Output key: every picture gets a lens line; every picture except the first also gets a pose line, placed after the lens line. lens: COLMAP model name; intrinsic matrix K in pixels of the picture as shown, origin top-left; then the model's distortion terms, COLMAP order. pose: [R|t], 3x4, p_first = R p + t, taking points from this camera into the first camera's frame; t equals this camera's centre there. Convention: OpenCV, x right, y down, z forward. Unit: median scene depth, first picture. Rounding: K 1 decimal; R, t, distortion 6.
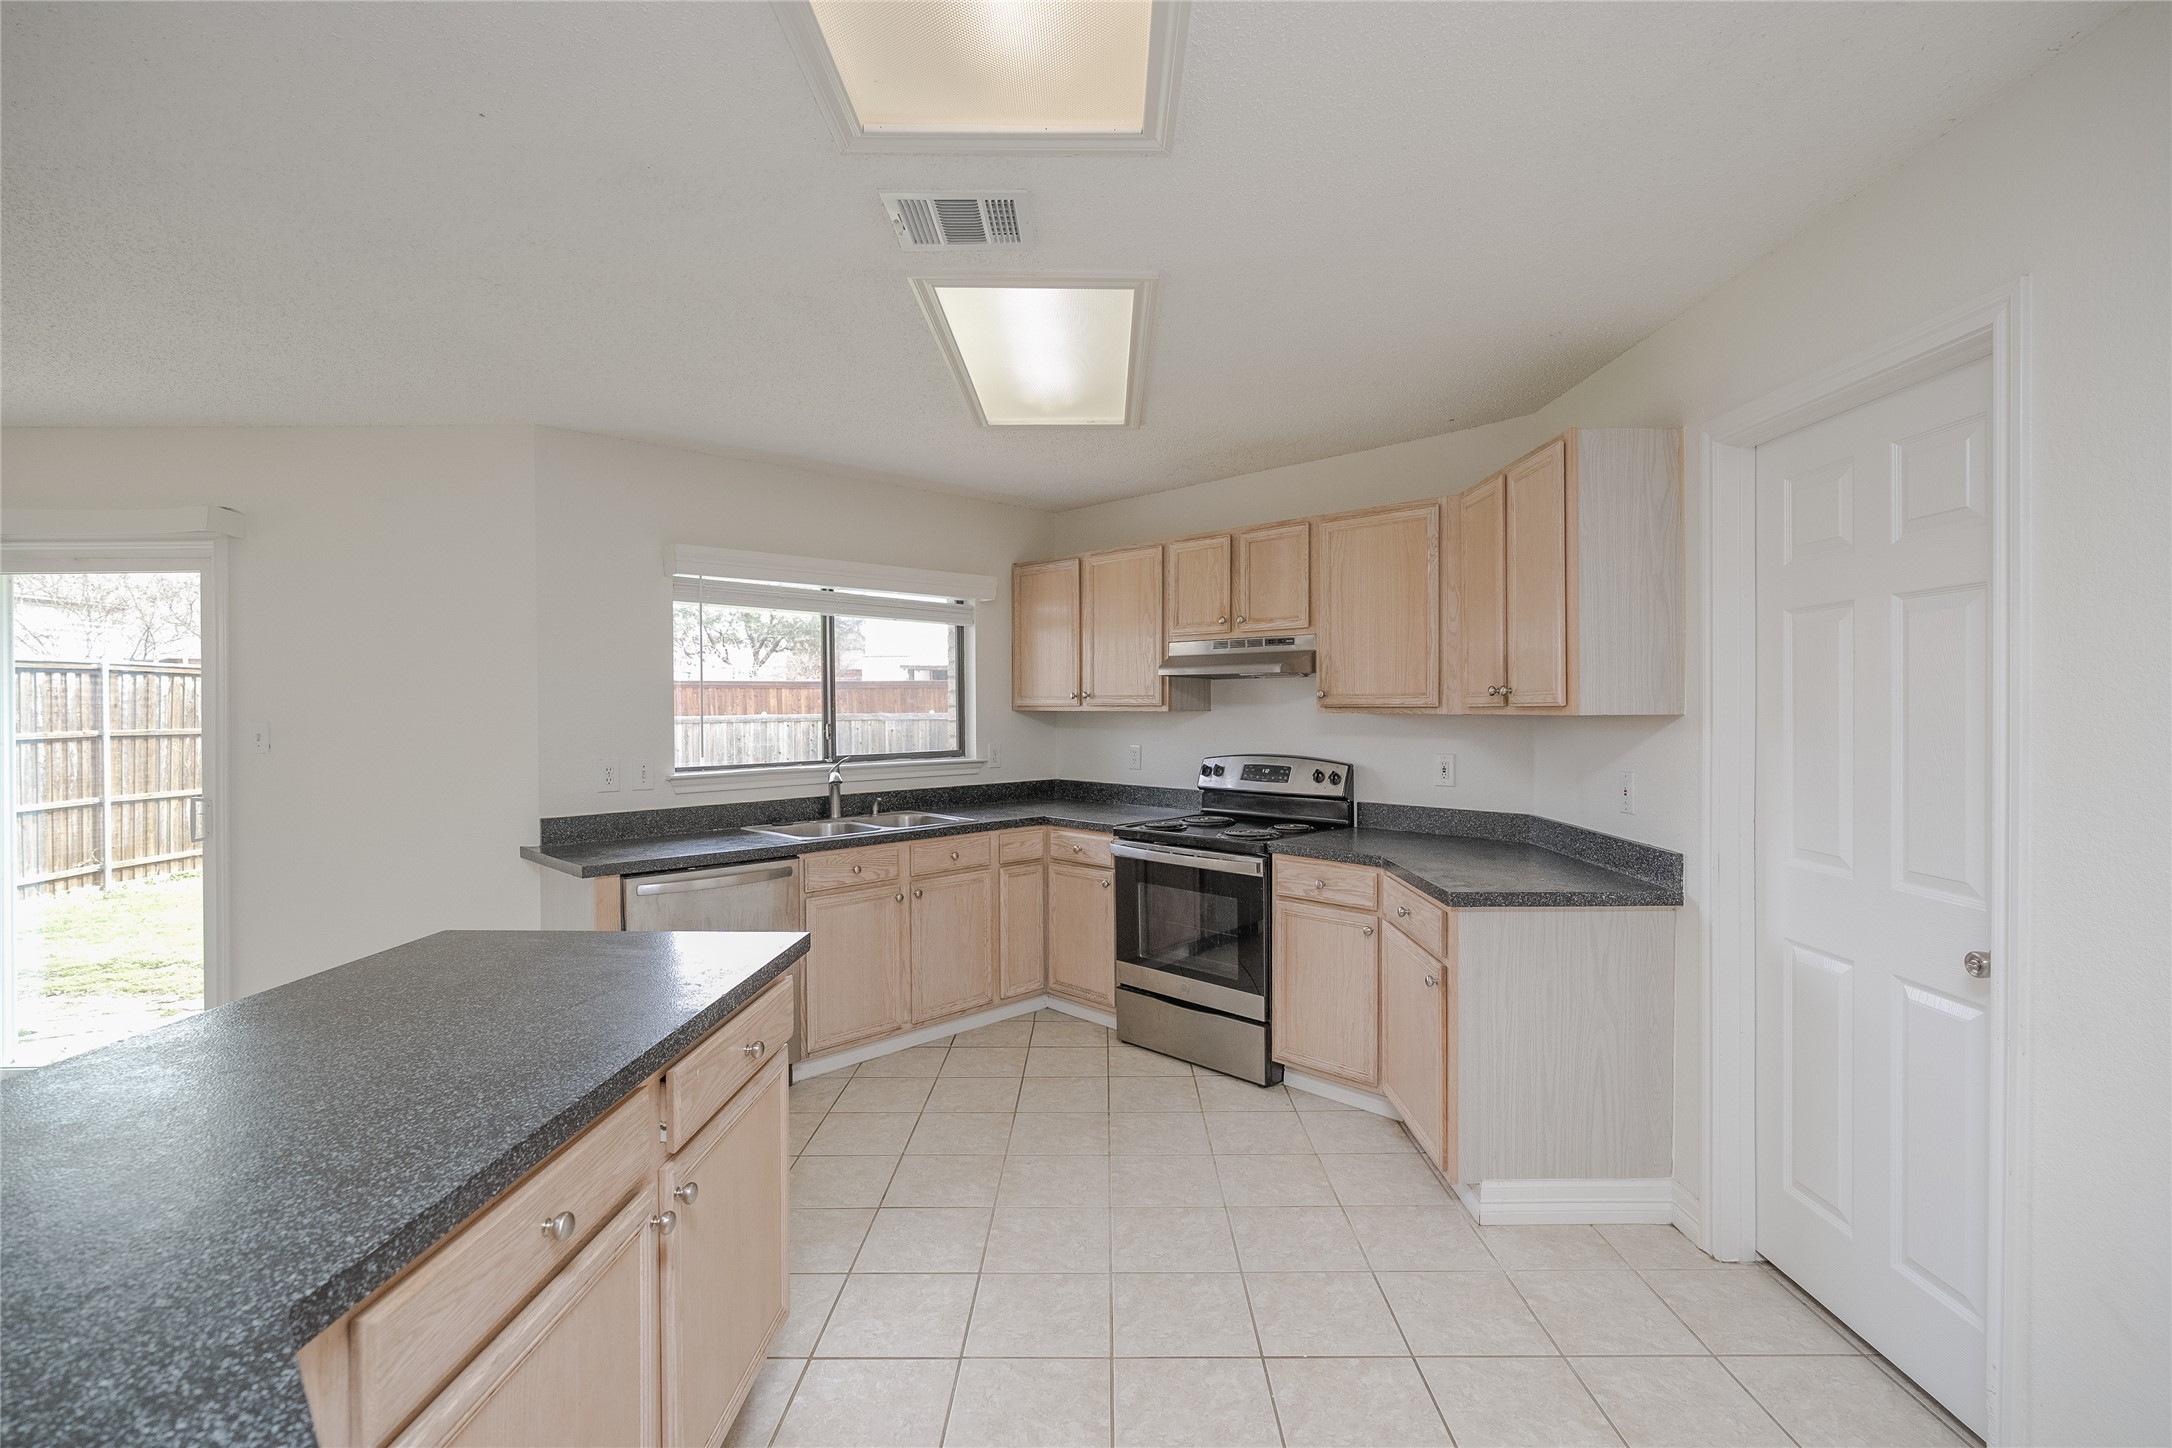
lens RADIAL K [[985.9, 0, 1107.5], [0, 985.9, 714.6], [0, 0, 1]] dist [-0.006100, -0.000257]
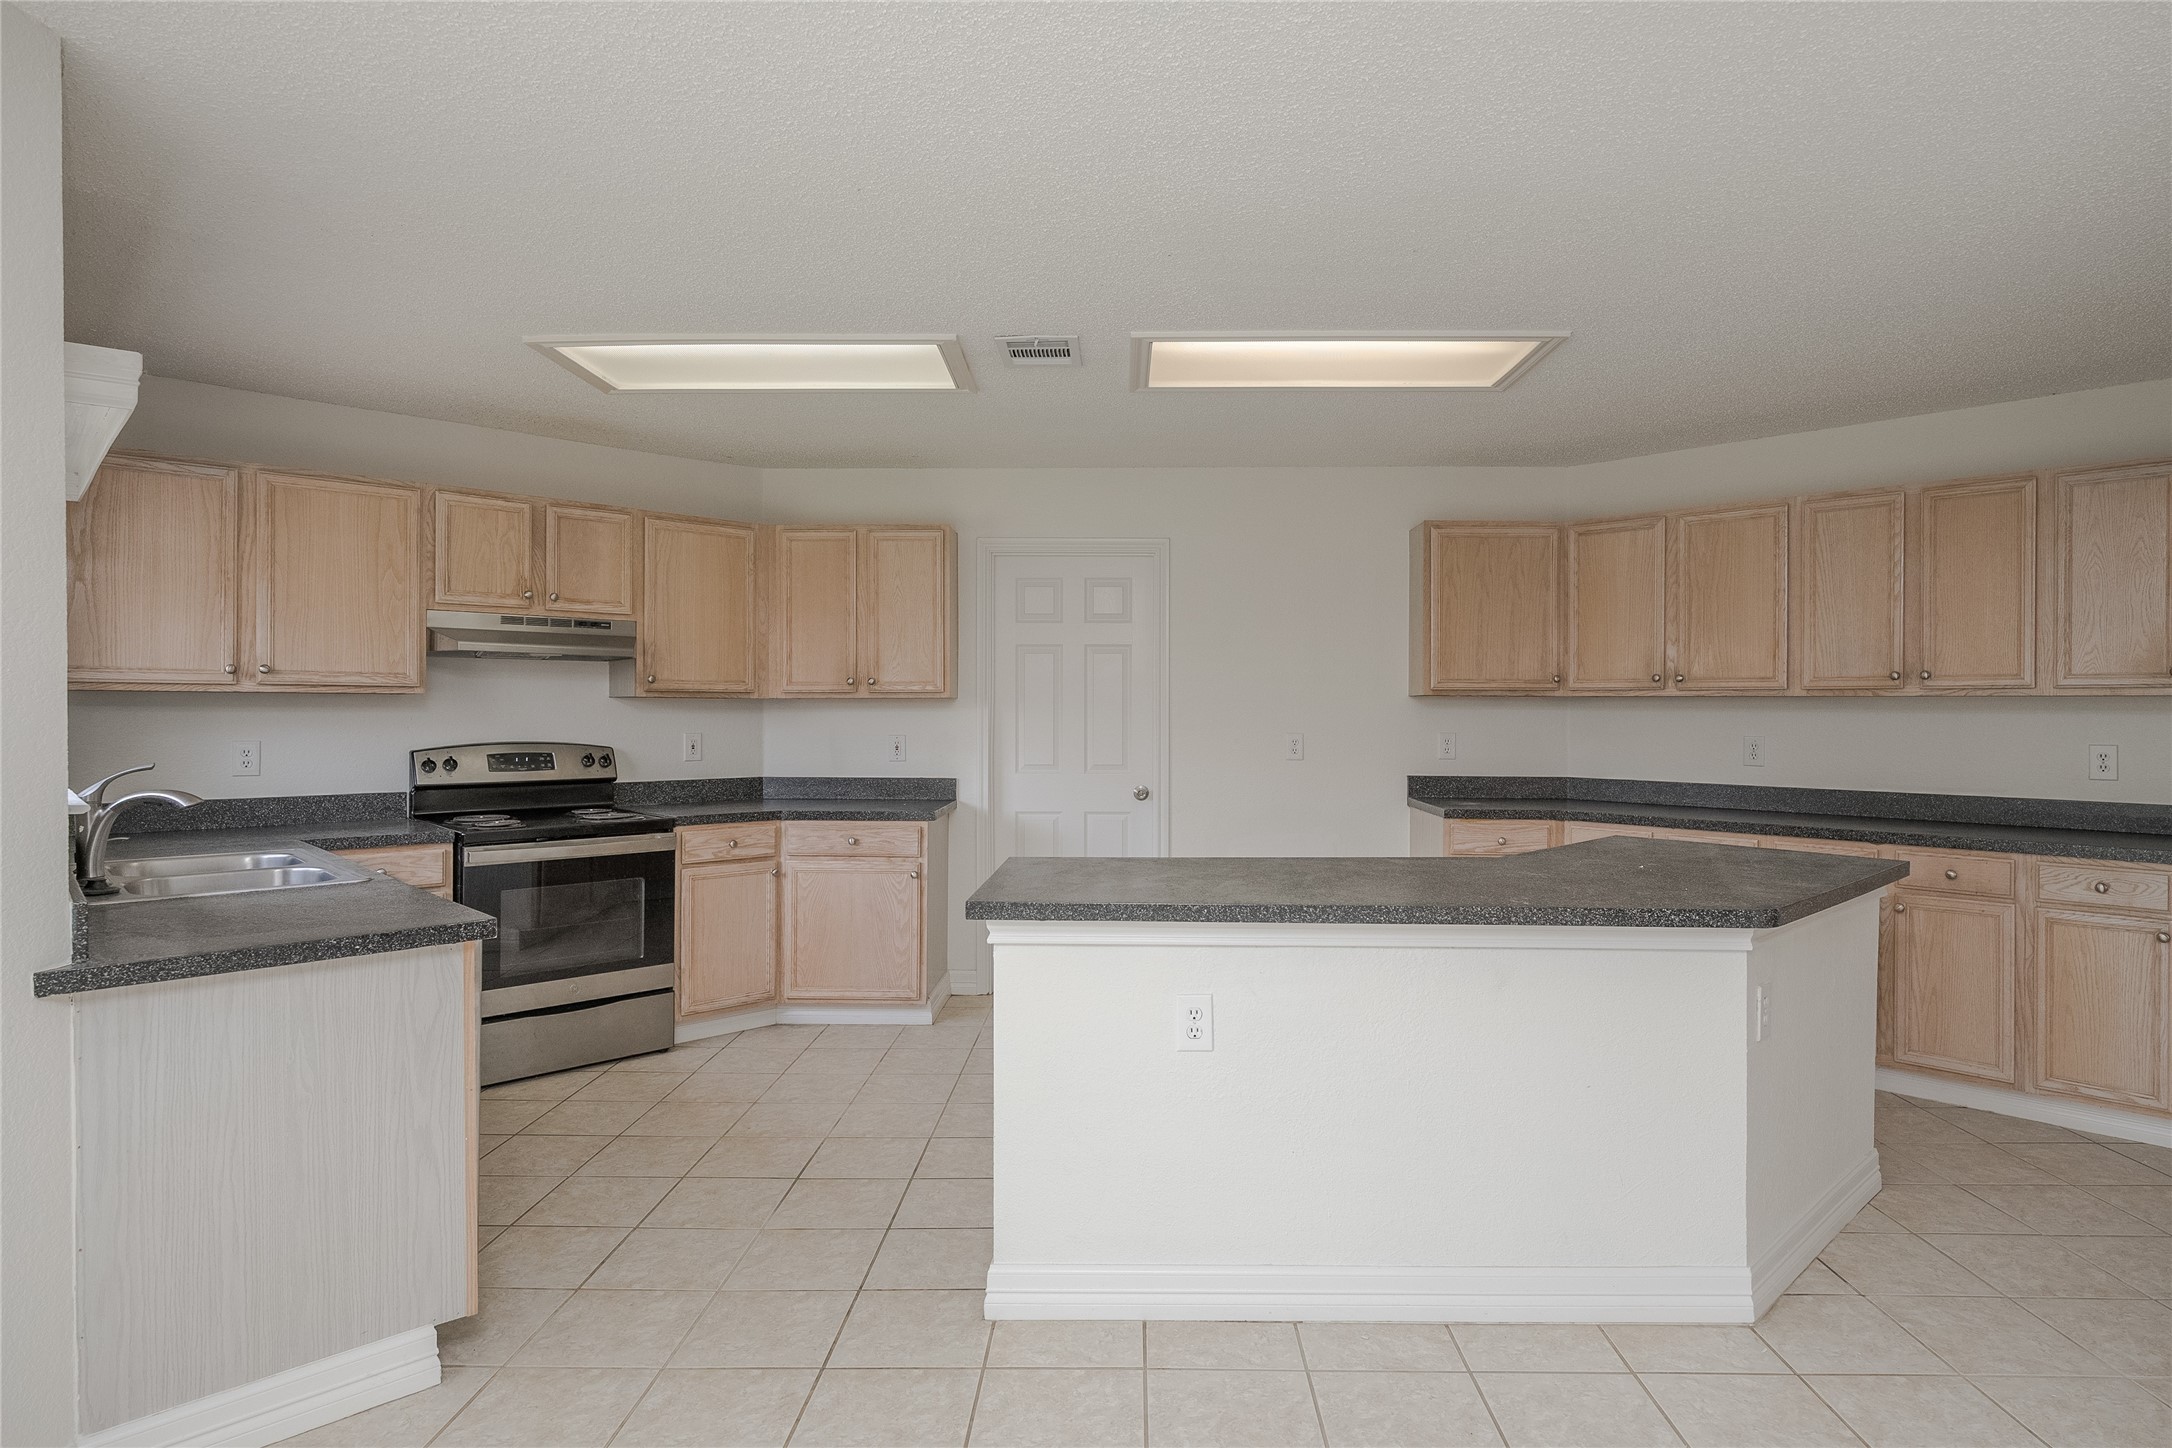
lens RADIAL K [[1191.7, 0, 1115.3], [0, 1191.7, 714.6], [0, 0, 1]] dist [-0.003252, 0.000257]
pose [[0.016534, -0.002511, 0.999860, -0.965545], [0.007196, 0.999971, 0.002392, 0.016585], [-0.999837, 0.007155, 0.016552, 0.432847]]
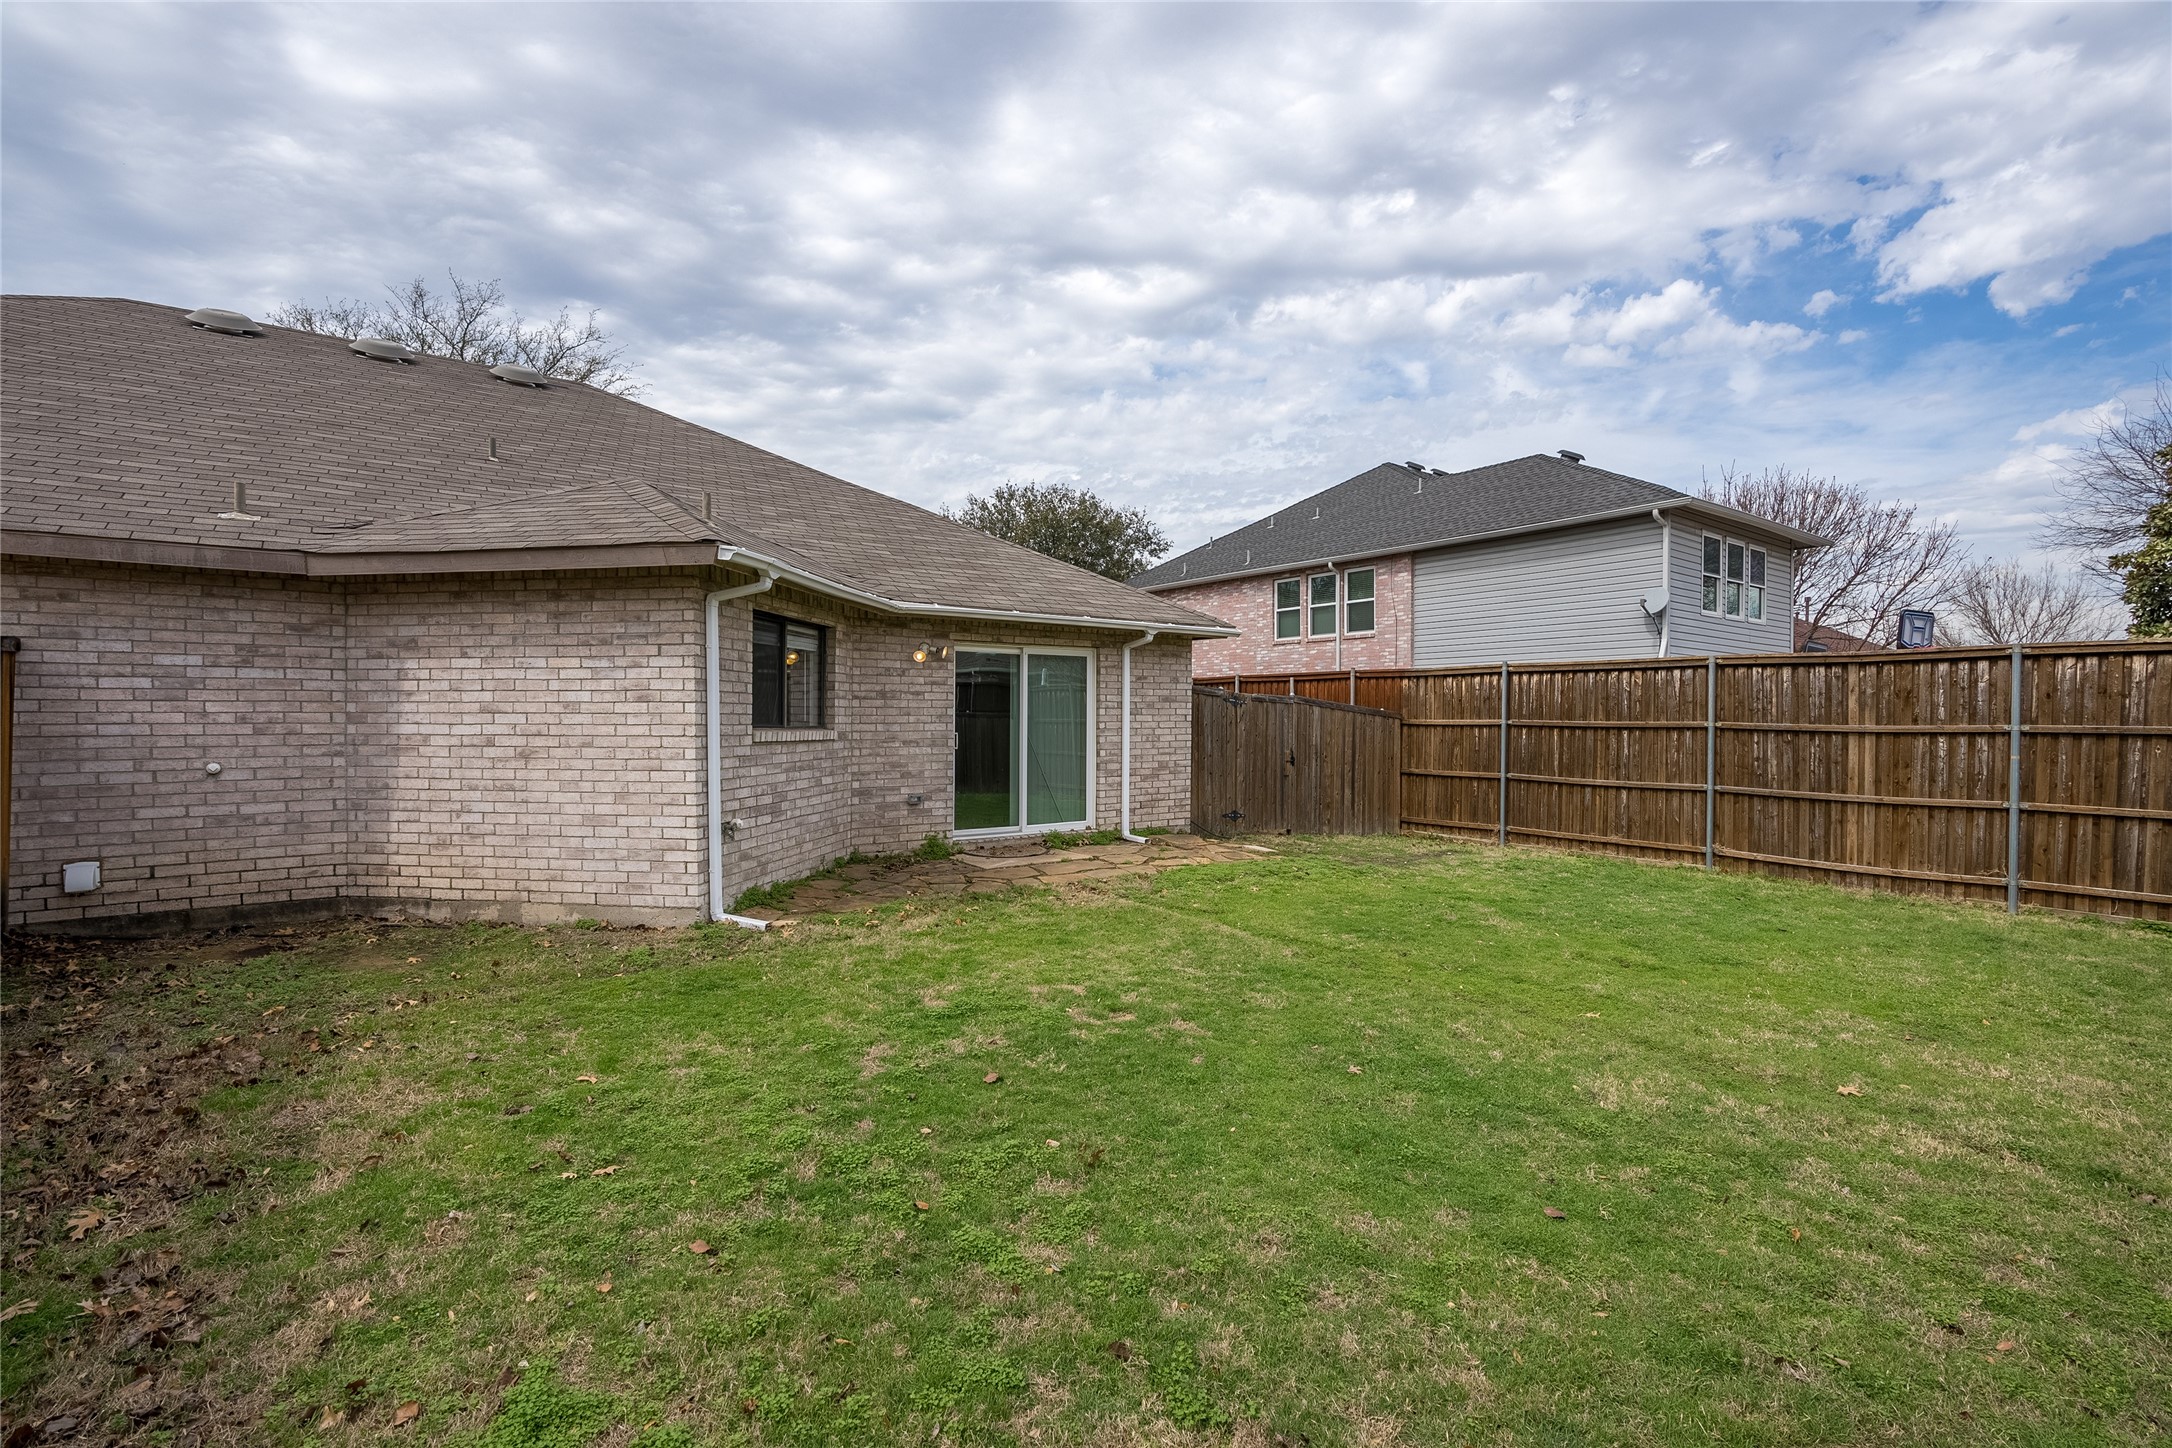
lens RADIAL K [[985.9, 0, 1107.5], [0, 985.9, 714.6], [0, 0, 1]] dist [-0.006100, -0.000257]
pose [[-0.810015, -0.001412, -0.586407, 0.326435], [-0.005138, 0.999976, 0.004690, 0.016909], [0.586386, 0.006812, -0.810003, 3.054633]]
